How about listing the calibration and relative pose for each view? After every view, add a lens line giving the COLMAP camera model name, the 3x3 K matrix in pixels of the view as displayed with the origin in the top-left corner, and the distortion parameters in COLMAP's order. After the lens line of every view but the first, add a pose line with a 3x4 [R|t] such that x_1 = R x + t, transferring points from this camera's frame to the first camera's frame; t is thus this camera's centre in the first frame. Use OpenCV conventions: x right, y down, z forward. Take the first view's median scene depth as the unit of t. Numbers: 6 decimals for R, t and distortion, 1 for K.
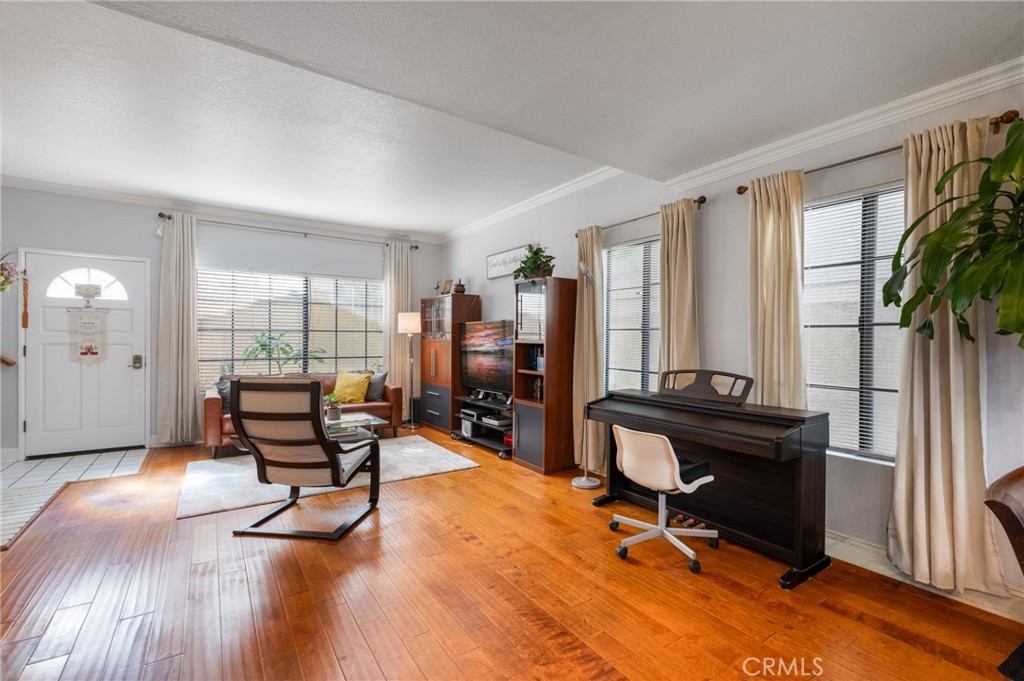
lens RADIAL K [[455.7, 0, 517.5], [0, 455.7, 338.6], [0, 0, 1]] dist [-0.015040, 0.009377]
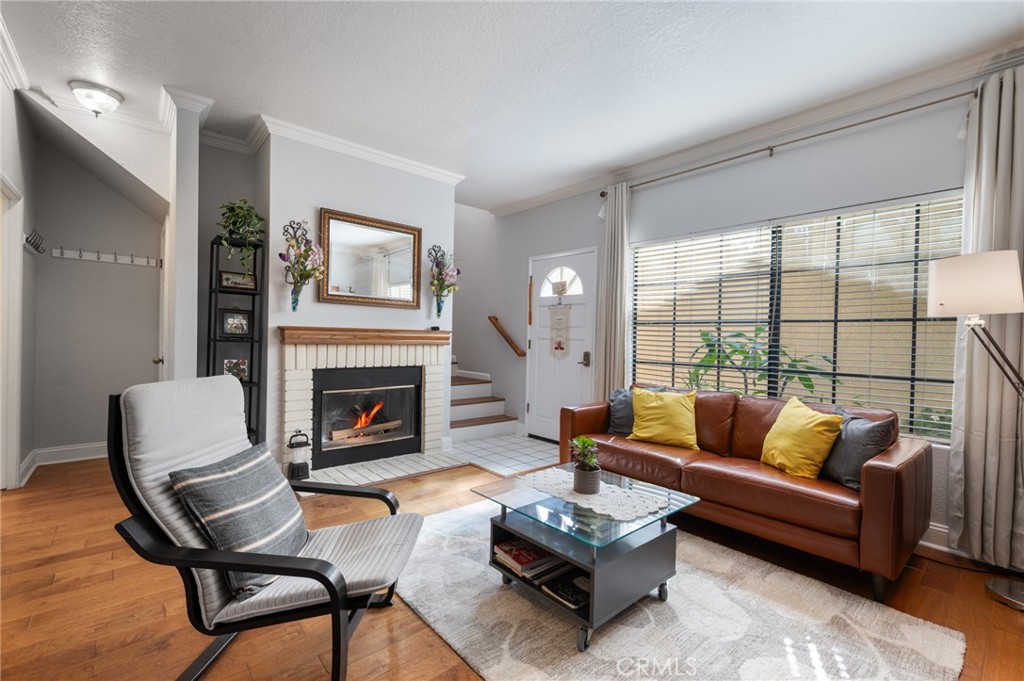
lens RADIAL K [[442.4, 0, 516.2], [0, 442.4, 340.0], [0, 0, 1]] dist [-0.003455, -0.000307]
pose [[0.119902, 0.003072, -0.992781, 0.053764], [-0.019946, 0.999801, 0.000684, 0.014288], [0.992585, 0.019720, 0.119939, 0.744294]]
